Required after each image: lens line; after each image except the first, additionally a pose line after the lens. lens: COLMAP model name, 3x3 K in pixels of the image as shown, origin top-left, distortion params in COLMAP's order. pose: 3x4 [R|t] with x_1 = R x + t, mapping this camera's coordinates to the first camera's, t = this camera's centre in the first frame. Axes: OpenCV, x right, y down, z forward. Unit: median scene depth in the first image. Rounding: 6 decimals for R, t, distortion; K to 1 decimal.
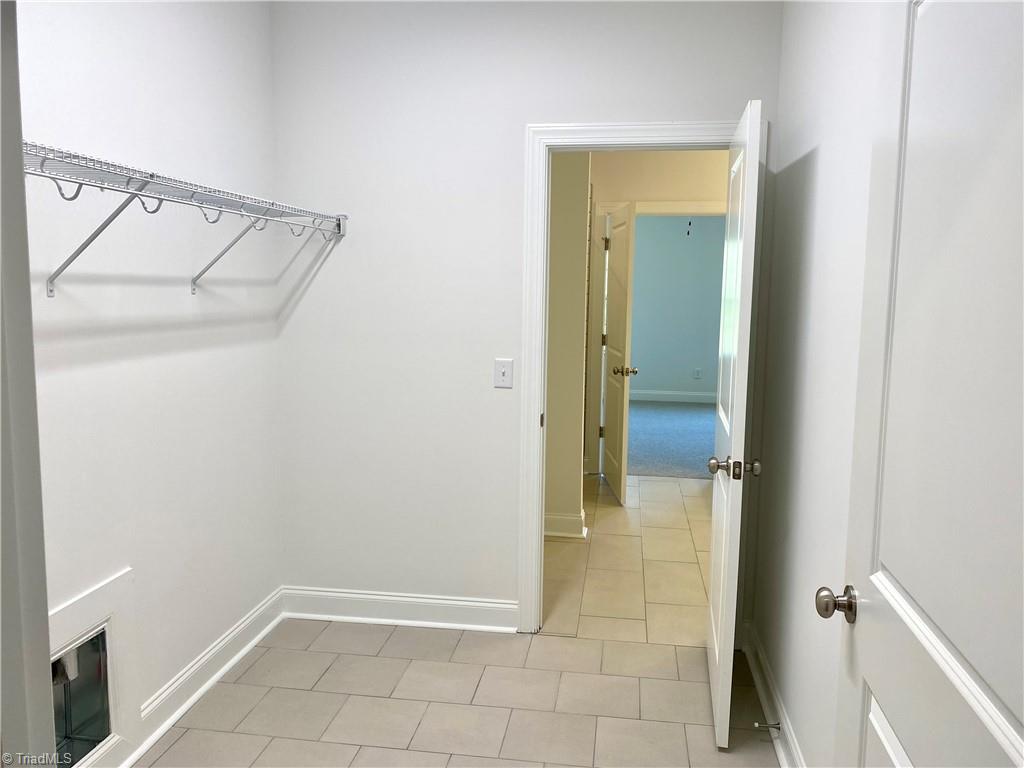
lens RADIAL K [[794.0, 0, 514.8], [0, 794.0, 374.9], [0, 0, 1]] dist [0.090609, -0.079969]
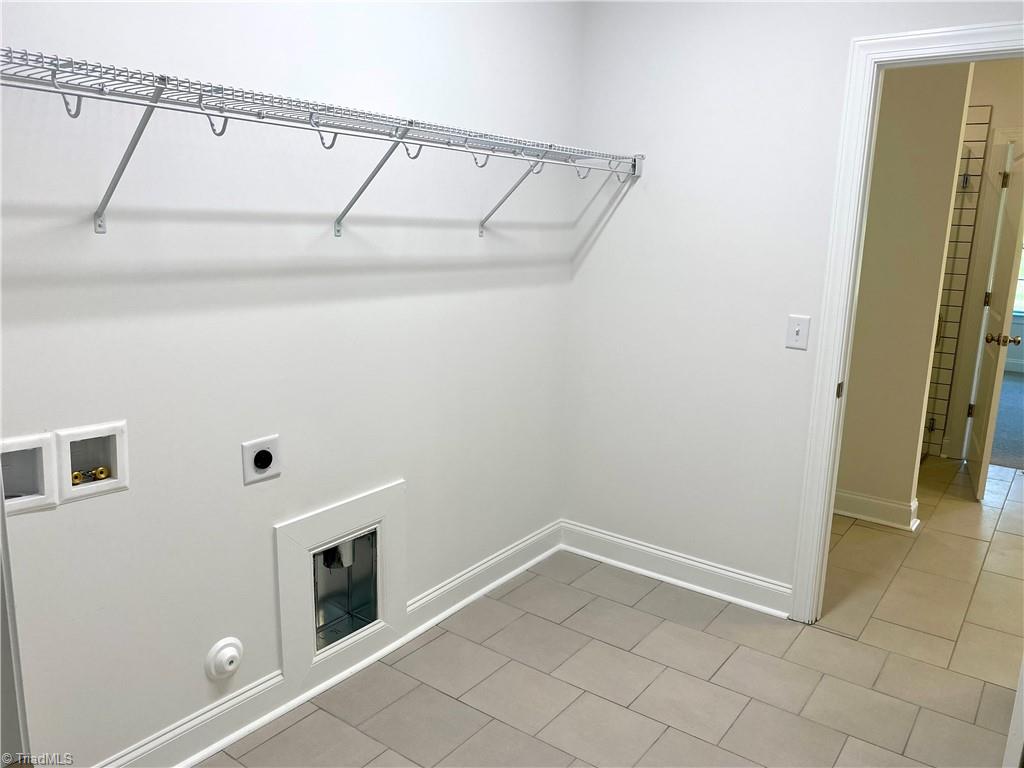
lens RADIAL K [[794.0, 0, 514.9], [0, 794.0, 375.5], [0, 0, 1]] dist [0.090609, -0.079969]
pose [[0.892348, 0.099348, -0.440278, 0.106398], [-0.067968, 0.993929, 0.086522, -0.010363], [0.446200, -0.047283, 0.893683, 0.064327]]
